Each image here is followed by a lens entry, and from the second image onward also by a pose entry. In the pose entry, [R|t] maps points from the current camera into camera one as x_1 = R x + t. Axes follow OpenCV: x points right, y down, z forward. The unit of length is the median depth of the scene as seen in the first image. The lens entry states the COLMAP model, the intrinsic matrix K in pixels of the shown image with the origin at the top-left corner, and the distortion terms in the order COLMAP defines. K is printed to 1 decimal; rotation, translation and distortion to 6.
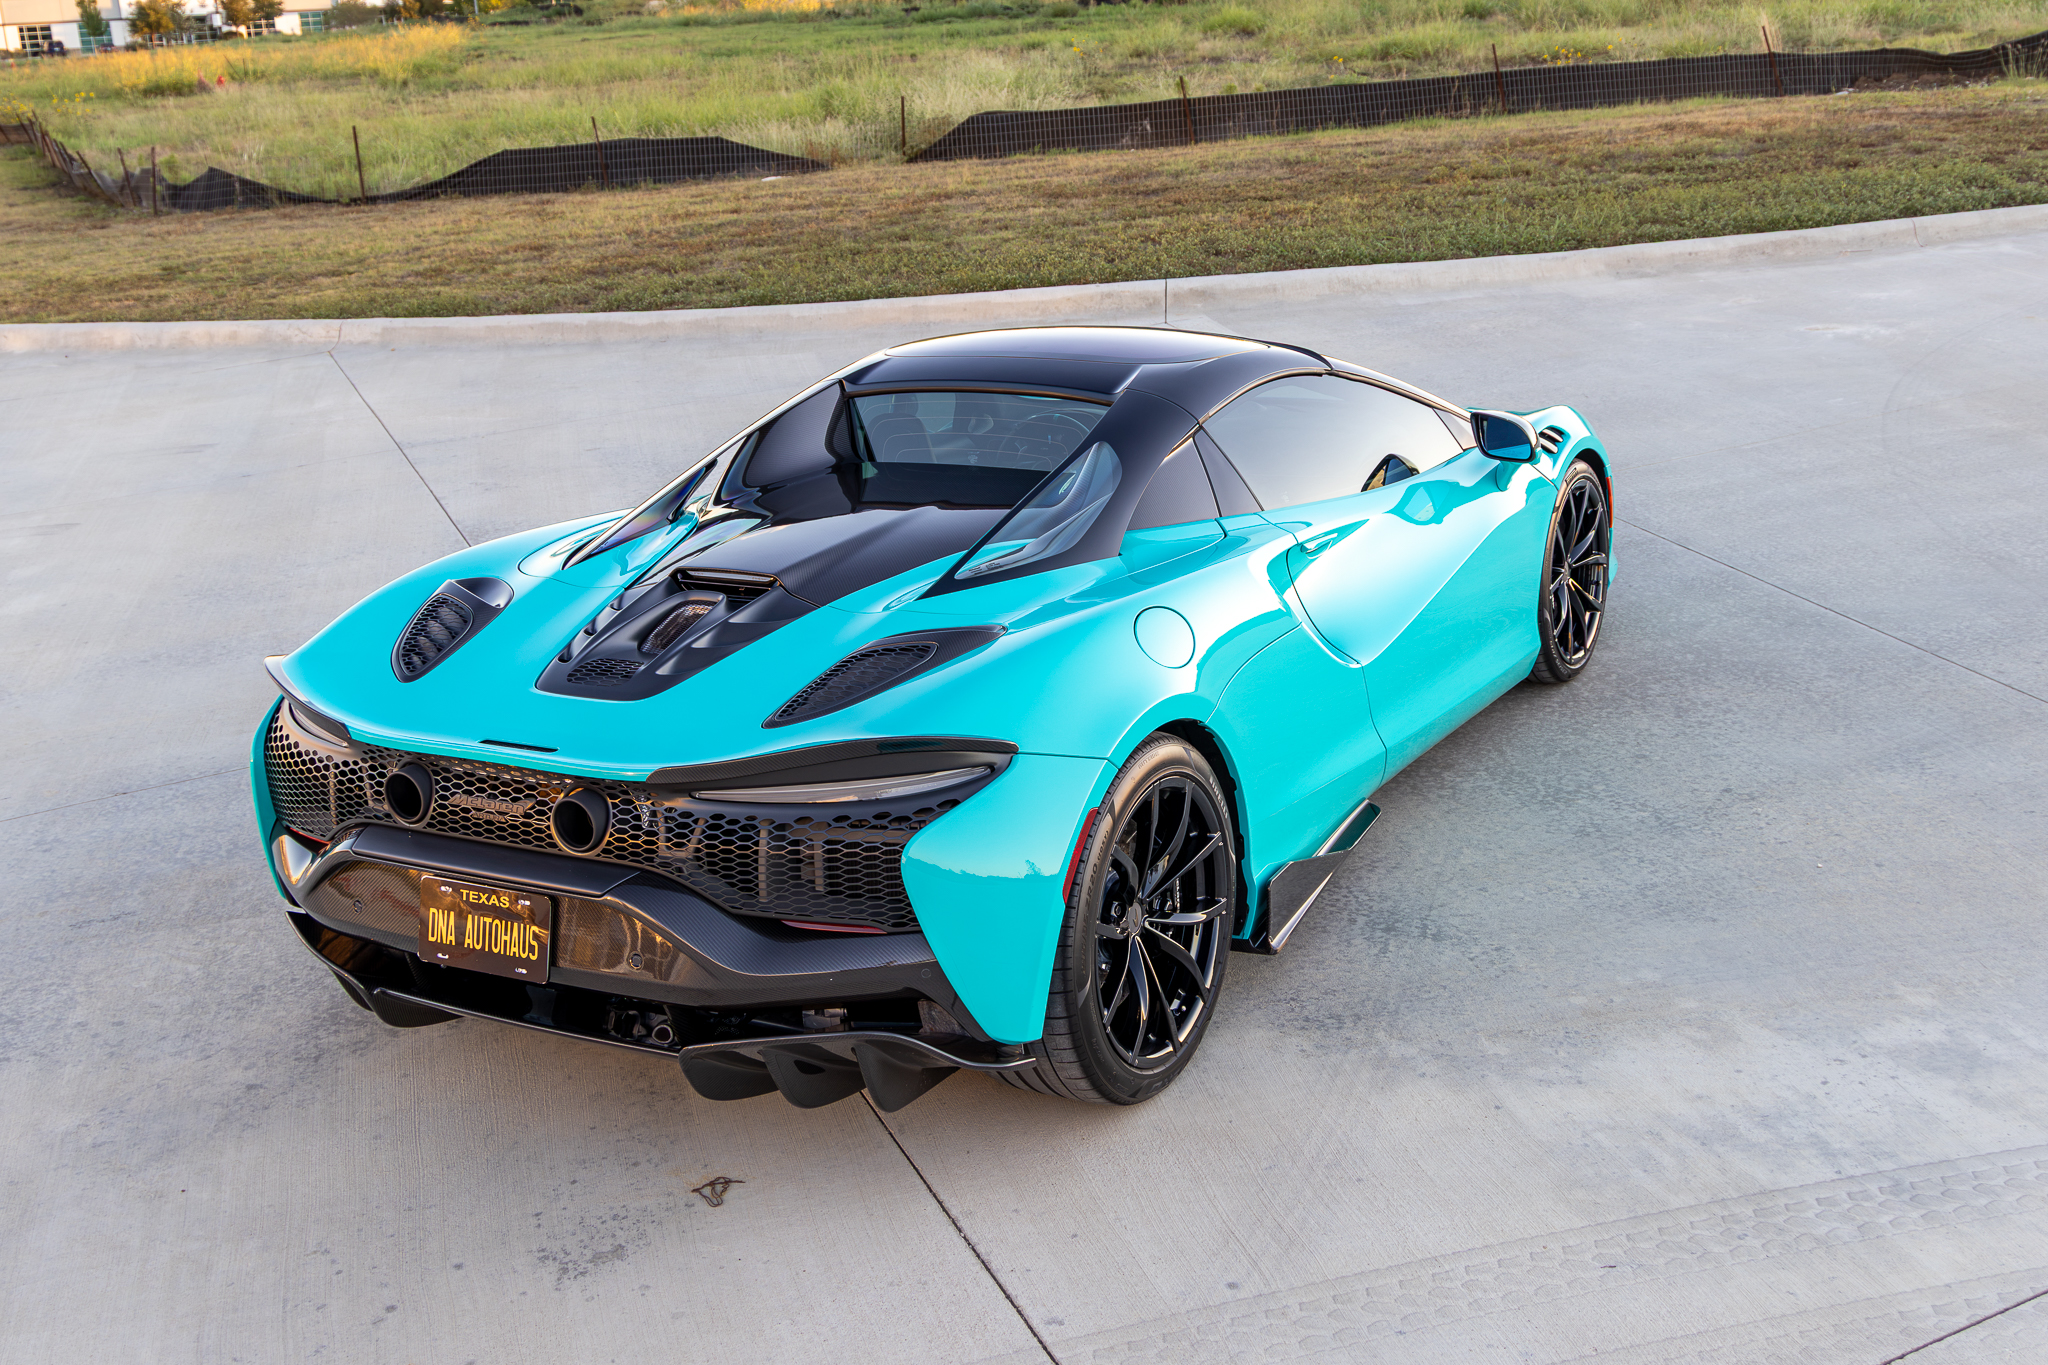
lens RADIAL K [[2268.2, 0, 1069.9], [0, 2268.2, 681.0], [0, 0, 1]] dist [-0.002452, 0.000000]
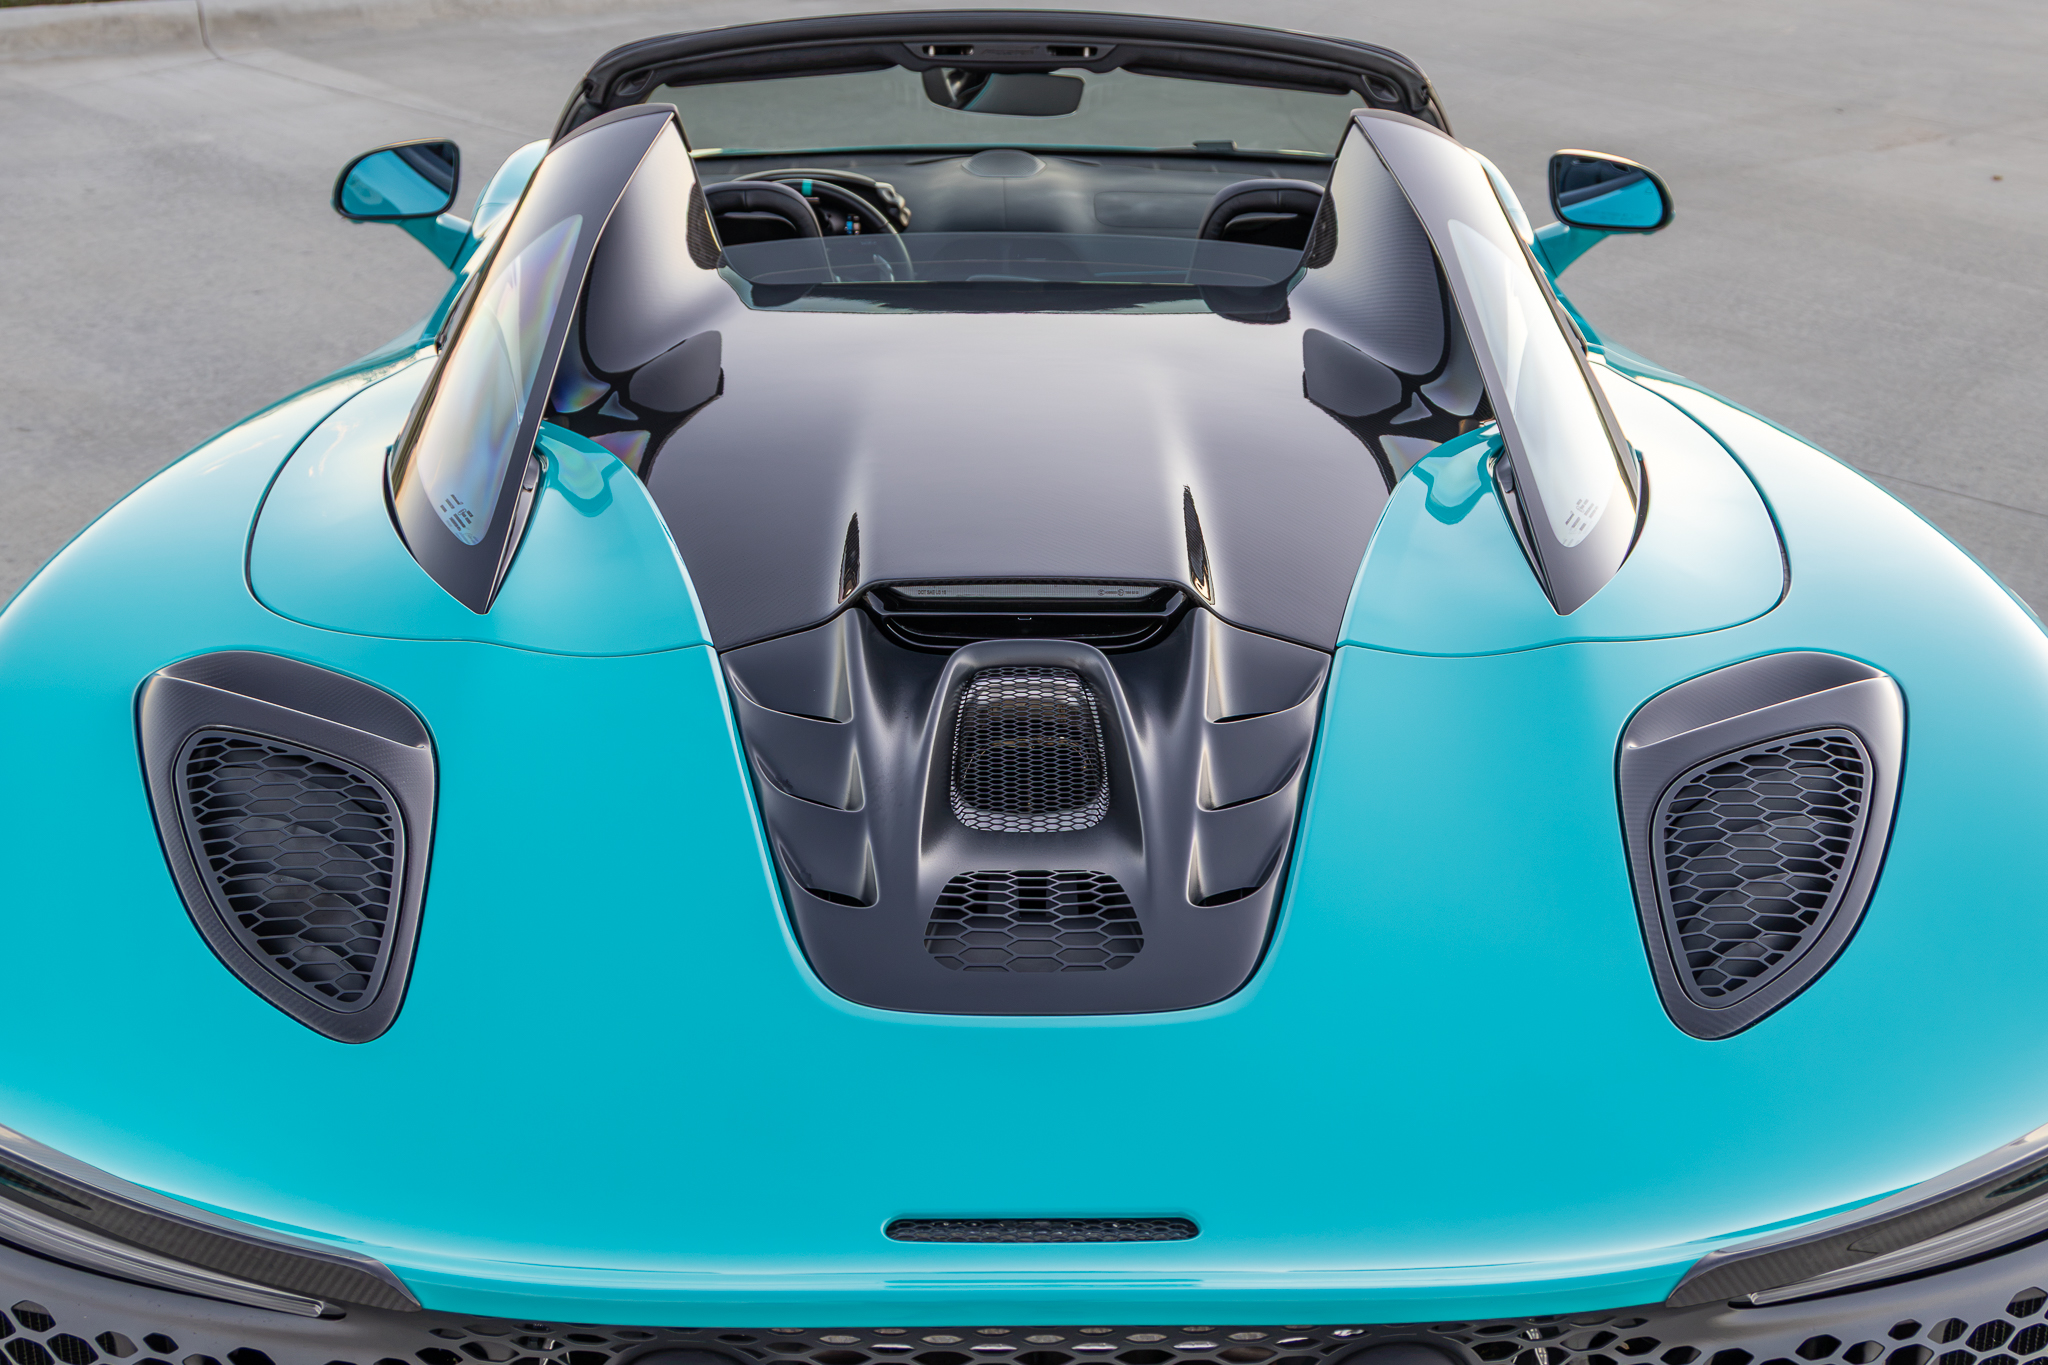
lens RADIAL K [[2268.2, 0, 1038.0], [0, 2268.2, 668.4], [0, 0, 1]] dist [-0.002452, 0.000000]
pose [[0.859741, -0.137246, 0.491945, -0.352351], [0.090348, 0.988896, 0.117993, -0.080987], [-0.502676, -0.056997, 0.862594, 0.663320]]
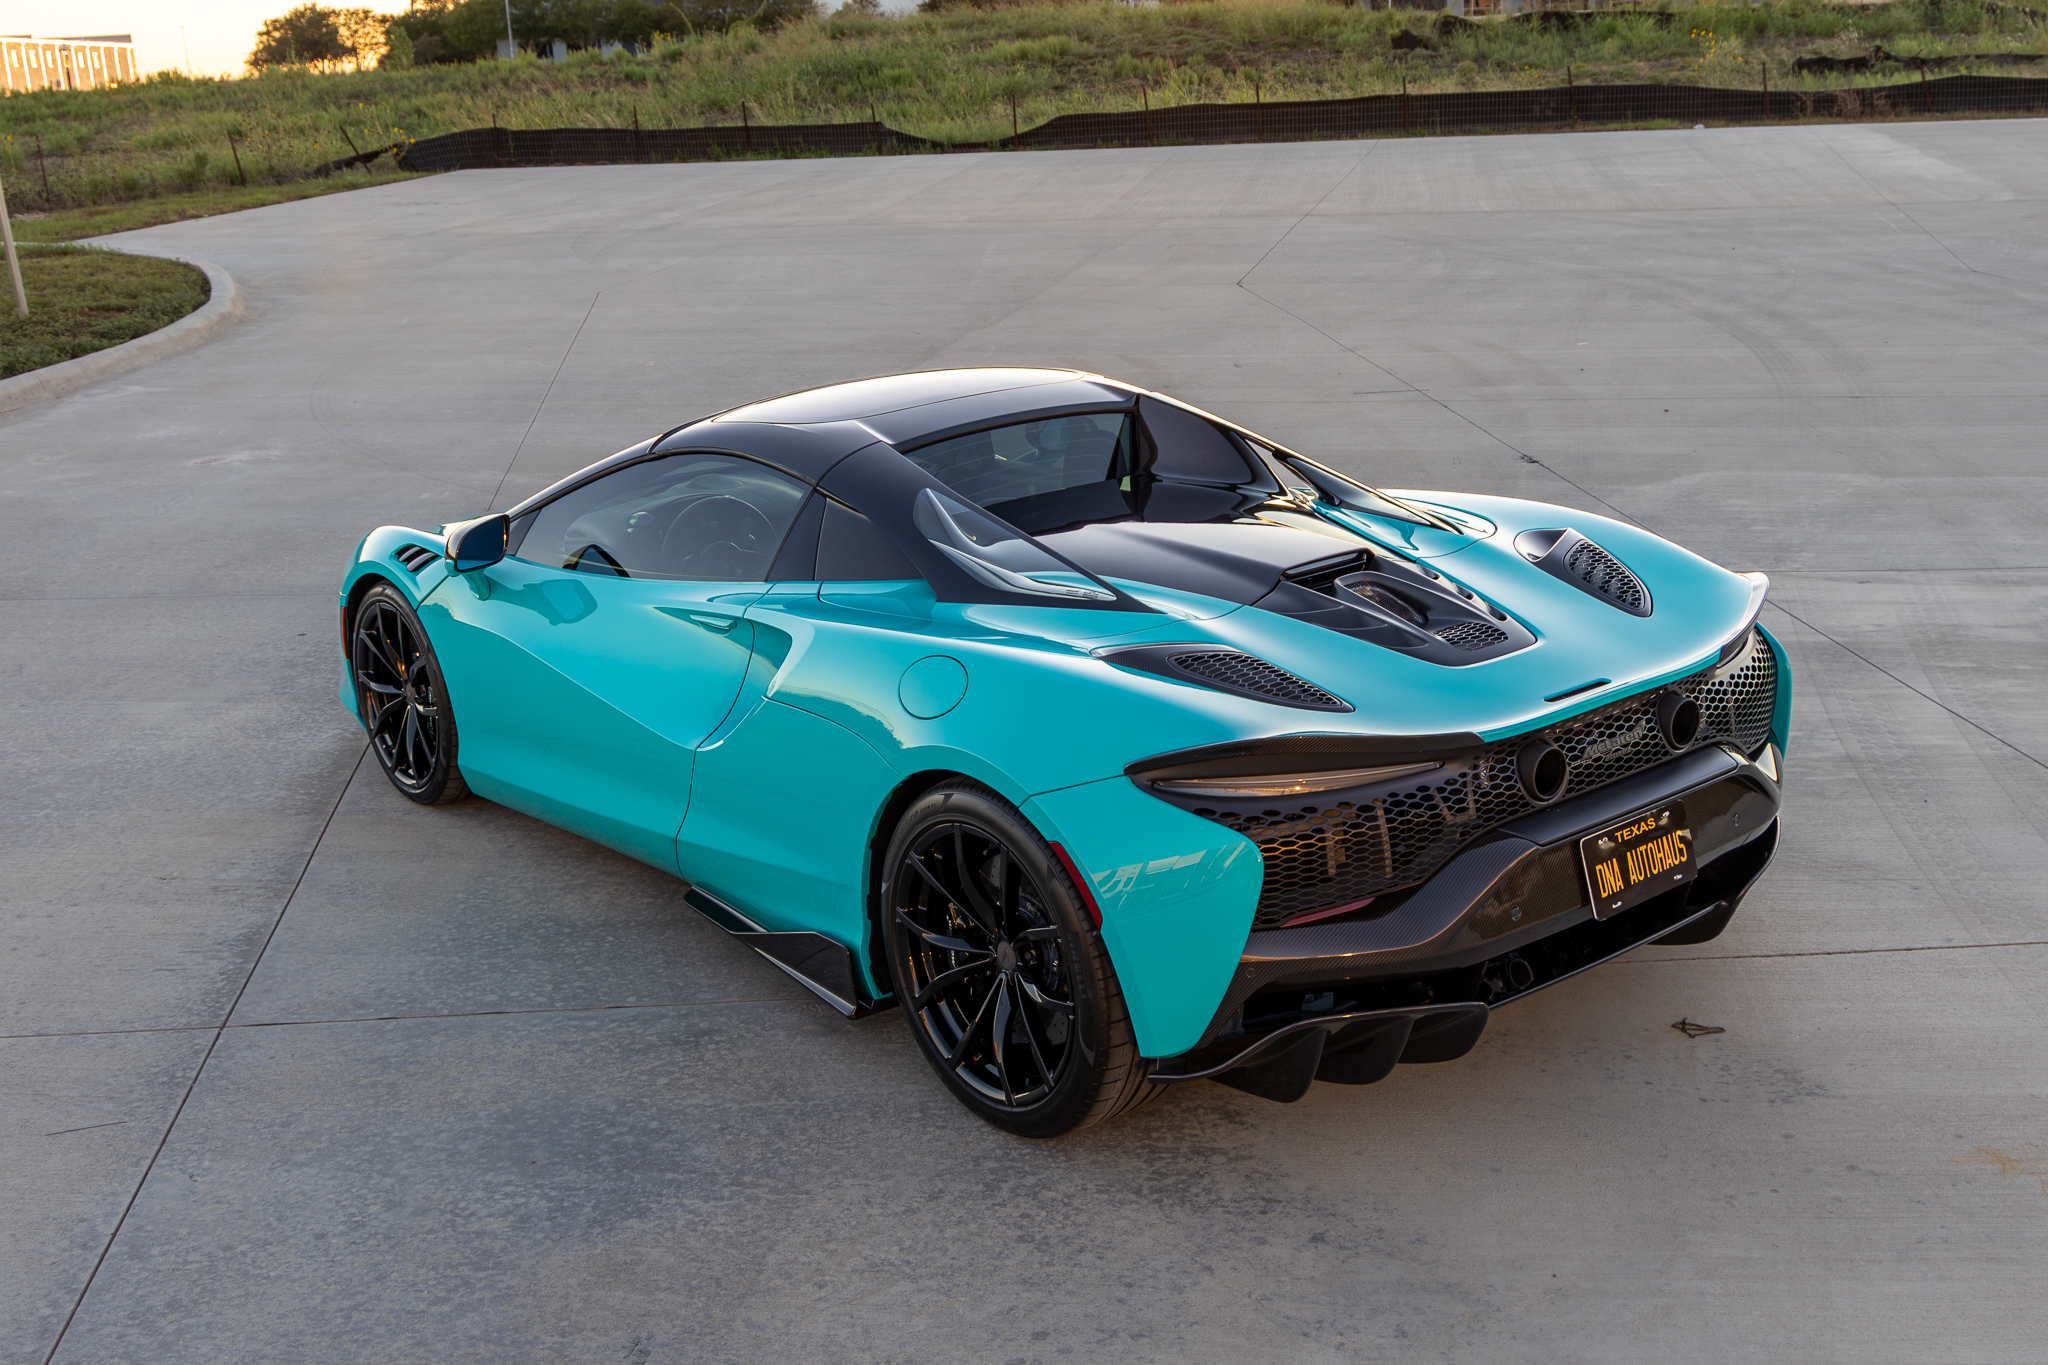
lens RADIAL K [[2268.2, 0, 1011.7], [0, 2268.2, 698.2], [0, 0, 1]] dist [-0.002452, 0.000000]
pose [[0.381229, -0.226601, 0.896279, -1.152779], [0.303672, 0.946393, 0.110106, -0.146014], [-0.873183, 0.230200, 0.429605, 0.707009]]
